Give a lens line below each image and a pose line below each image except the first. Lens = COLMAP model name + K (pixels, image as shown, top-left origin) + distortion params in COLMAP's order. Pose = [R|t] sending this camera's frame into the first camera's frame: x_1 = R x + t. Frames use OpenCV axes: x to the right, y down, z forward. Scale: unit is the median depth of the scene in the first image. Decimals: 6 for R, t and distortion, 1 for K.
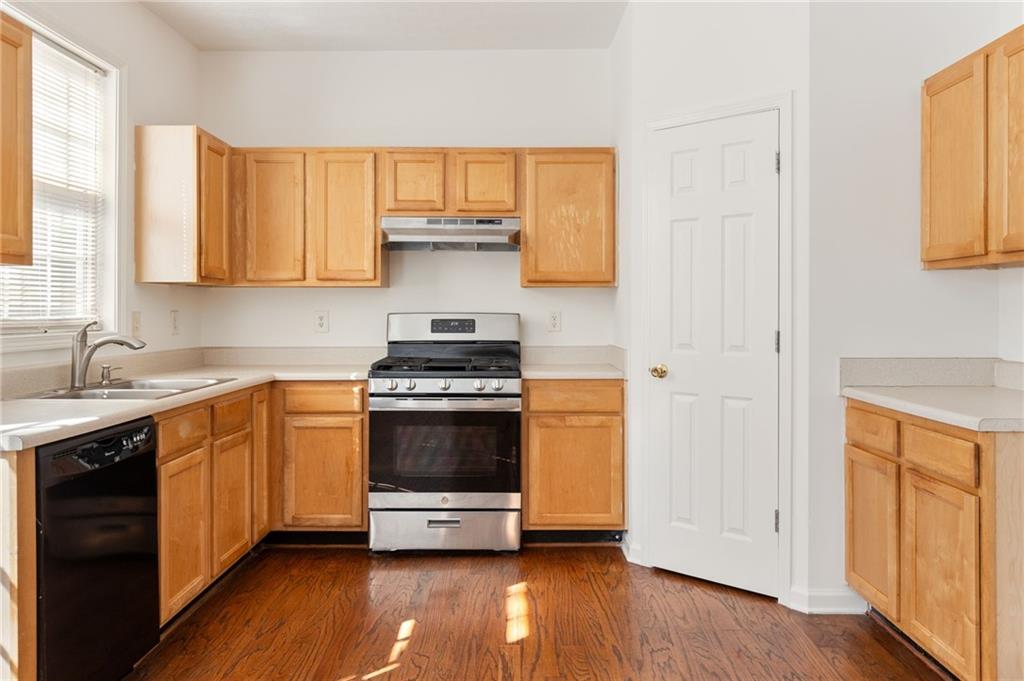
lens RADIAL K [[740.8, 0, 510.5], [0, 740.8, 316.2], [0, 0, 1]] dist [0.000994, -0.000358]
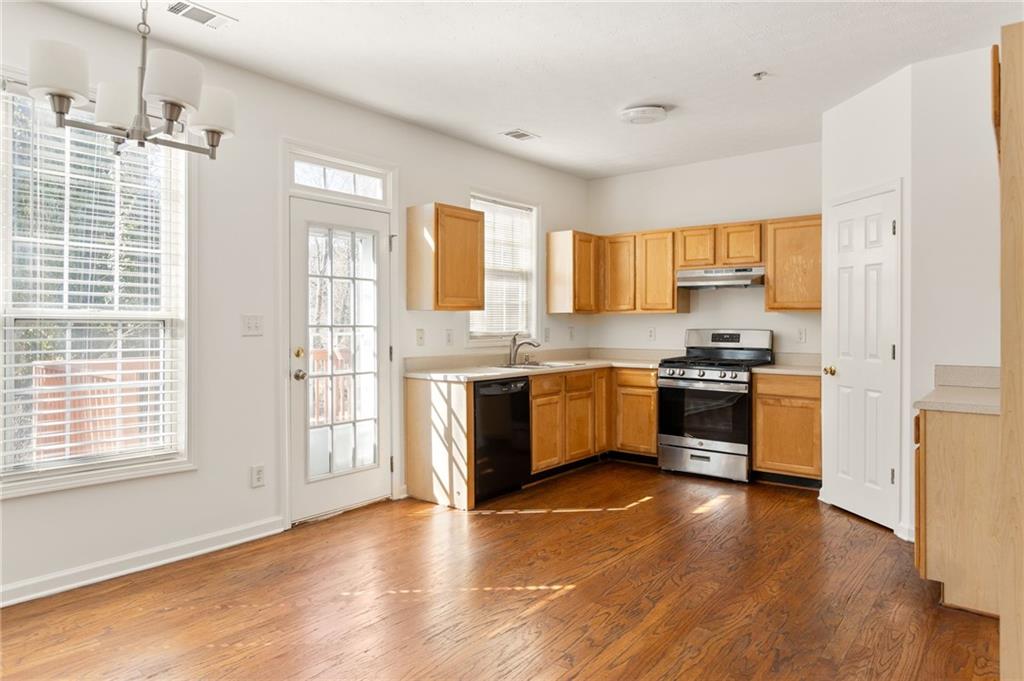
lens RADIAL K [[614.3, 0, 512.0], [0, 614.3, 340.5], [0, 0, 1]] dist [-0.004712, -0.001124]
pose [[0.783041, 0.017435, -0.621726, 0.417856], [-0.003681, 0.999719, 0.023400, -0.010831], [0.621960, -0.016035, 0.782885, -0.317098]]
